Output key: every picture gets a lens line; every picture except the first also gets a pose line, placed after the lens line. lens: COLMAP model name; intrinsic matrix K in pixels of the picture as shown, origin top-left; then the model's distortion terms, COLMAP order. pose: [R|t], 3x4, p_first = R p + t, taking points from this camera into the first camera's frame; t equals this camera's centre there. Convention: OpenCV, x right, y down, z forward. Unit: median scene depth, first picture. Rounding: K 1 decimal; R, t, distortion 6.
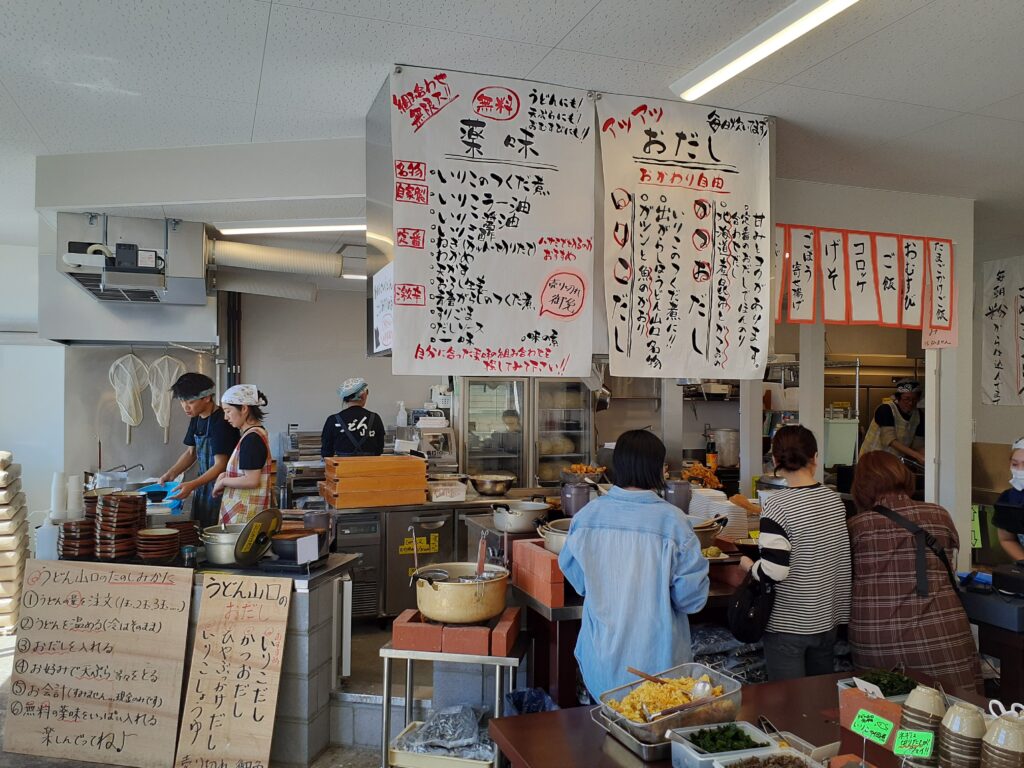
lens RADIAL K [[824.8, 0, 512.0], [0, 824.8, 384.0], [0, 0, 1]] dist [0.005971, 0.000588]
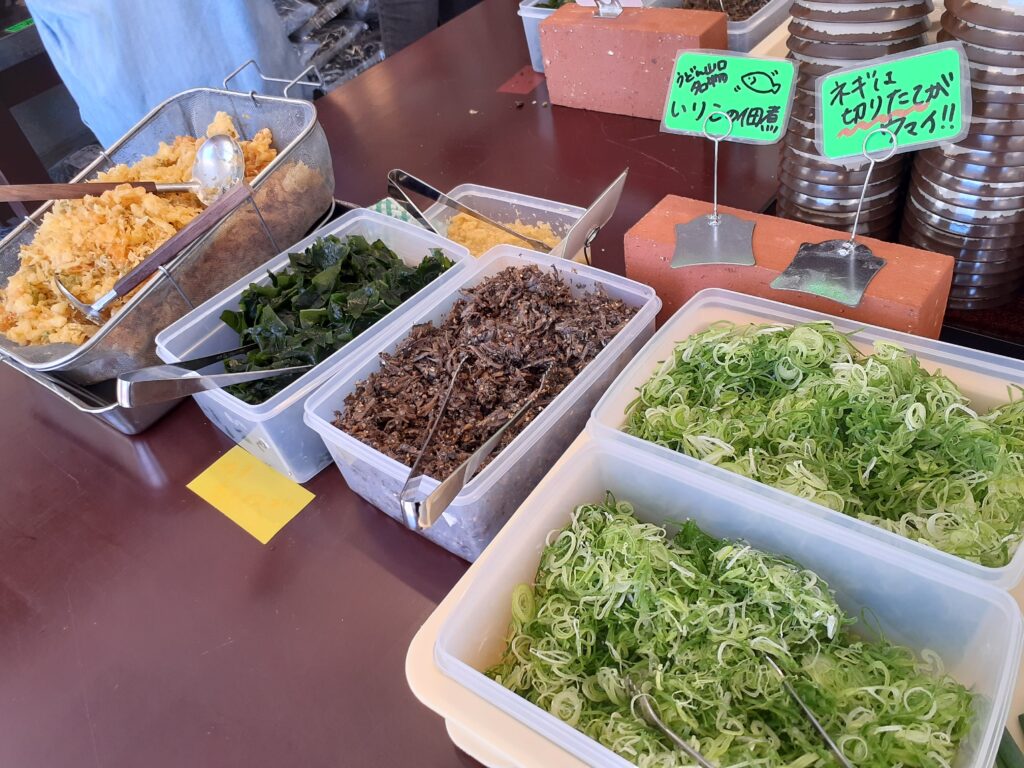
lens RADIAL K [[824.8, 0, 512.0], [0, 824.8, 384.0], [0, 0, 1]] dist [0.005971, 0.000588]
pose [[0.841715, -0.469034, 0.267437, 0.207921], [0.185092, 0.715978, 0.673140, 0.237923], [-0.507204, -0.517091, 0.689464, 0.684515]]
